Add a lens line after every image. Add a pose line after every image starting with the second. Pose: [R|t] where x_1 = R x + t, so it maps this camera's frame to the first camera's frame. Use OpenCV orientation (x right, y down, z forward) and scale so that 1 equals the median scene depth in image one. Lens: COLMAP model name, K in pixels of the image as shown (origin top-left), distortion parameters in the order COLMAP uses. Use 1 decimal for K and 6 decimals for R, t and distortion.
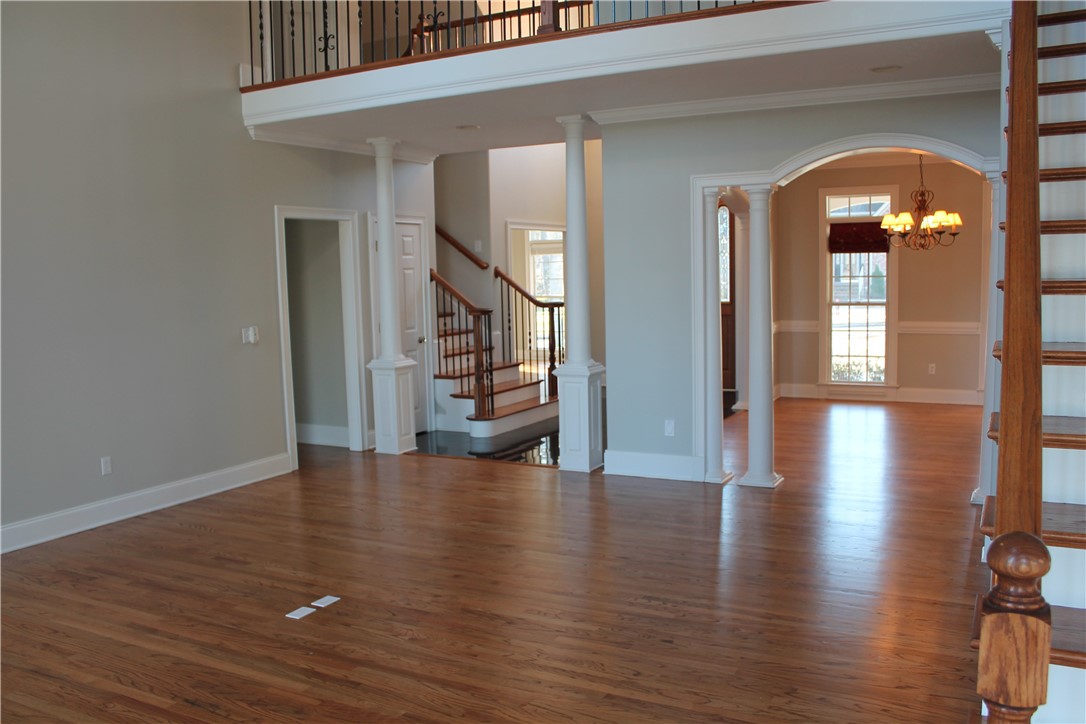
lens RADIAL K [[924.3, 0, 540.6], [0, 924.3, 390.2], [0, 0, 1]] dist [-0.162374, 0.138375]
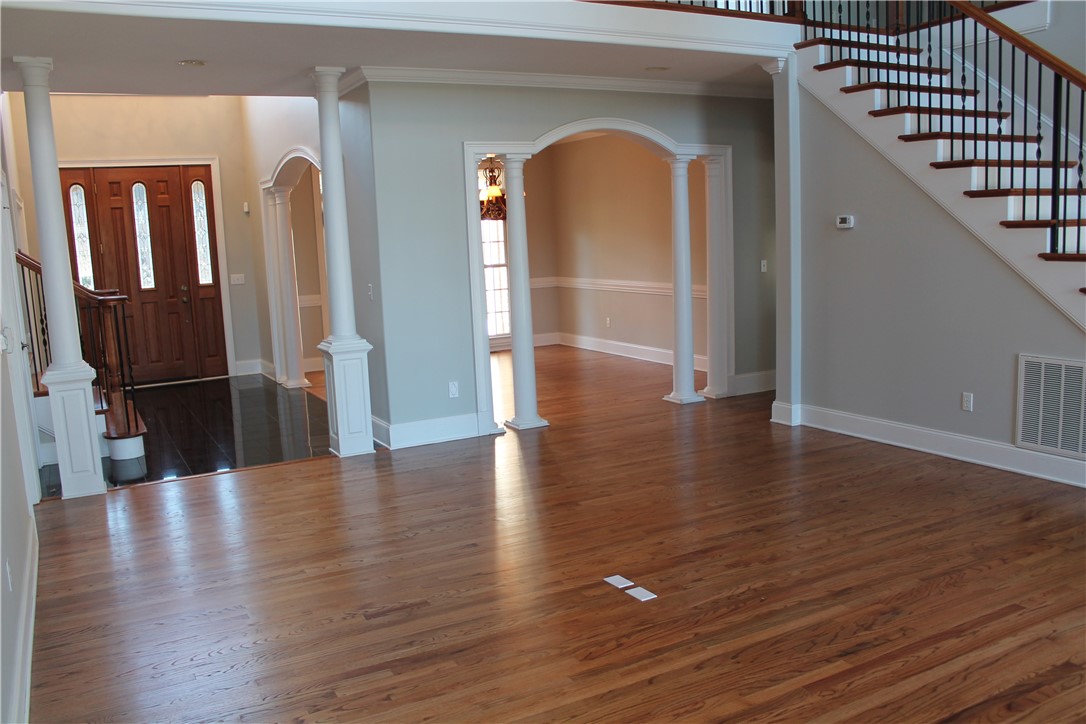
lens RADIAL K [[924.3, 0, 540.6], [0, 924.3, 390.2], [0, 0, 1]] dist [-0.162374, 0.138375]
pose [[0.548028, -0.141929, 0.824331, -1.086519], [0.136874, 0.987432, 0.079015, -0.043156], [-0.825185, 0.069527, 0.560567, 0.578569]]
